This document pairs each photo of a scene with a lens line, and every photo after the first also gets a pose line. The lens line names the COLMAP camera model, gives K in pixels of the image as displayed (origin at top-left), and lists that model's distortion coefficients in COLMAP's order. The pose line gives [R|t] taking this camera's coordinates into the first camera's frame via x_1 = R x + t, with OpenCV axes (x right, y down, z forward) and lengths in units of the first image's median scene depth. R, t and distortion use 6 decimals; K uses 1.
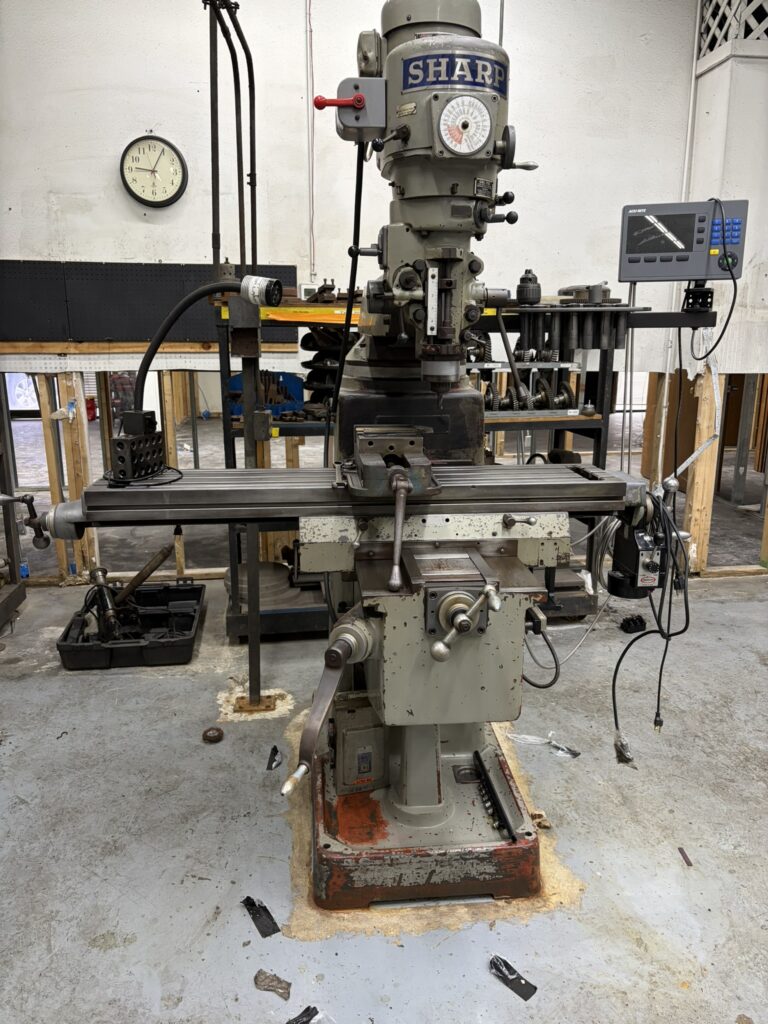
lens RADIAL K [[776.0, 0, 384.0], [0, 776.0, 516.2], [0, 0, 1]] dist [0.023344, -0.012030]
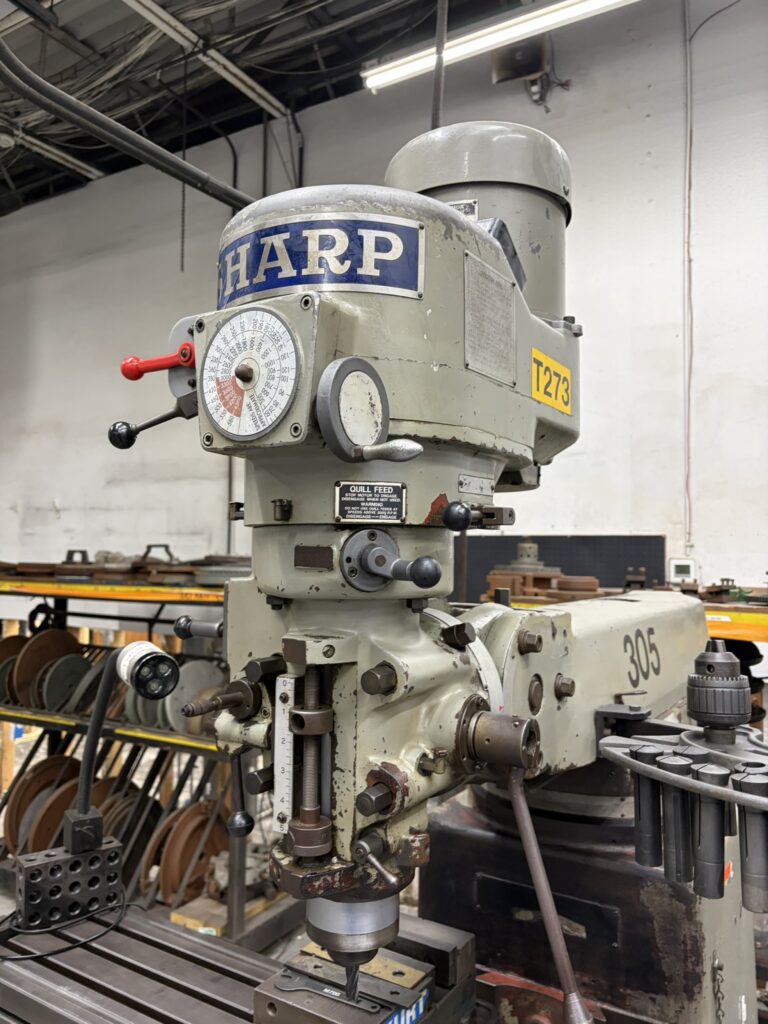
lens RADIAL K [[775.9, 0, 414.4], [0, 775.9, 513.0], [0, 0, 1]] dist [0.003915, -0.000286]
pose [[0.795726, -0.023085, -0.605217, 0.206299], [-0.152861, 0.959268, -0.237567, -0.171252], [0.586050, 0.281553, 0.759785, 0.375307]]
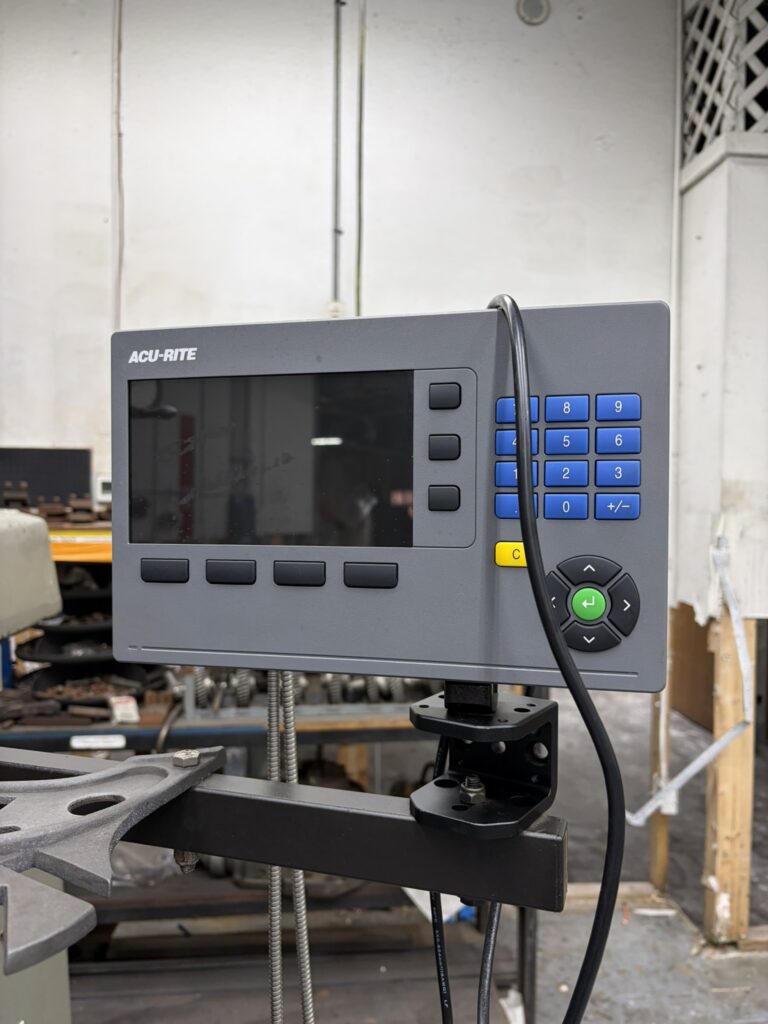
lens RADIAL K [[751.0, 0, 387.6], [0, 751.0, 514.3], [0, 0, 1]] dist [0.083318, -0.105337]
pose [[0.997758, 0.012067, -0.065832, 0.256008], [-0.024530, 0.981101, -0.191934, -0.197469], [0.062272, 0.193118, 0.979197, 0.514321]]
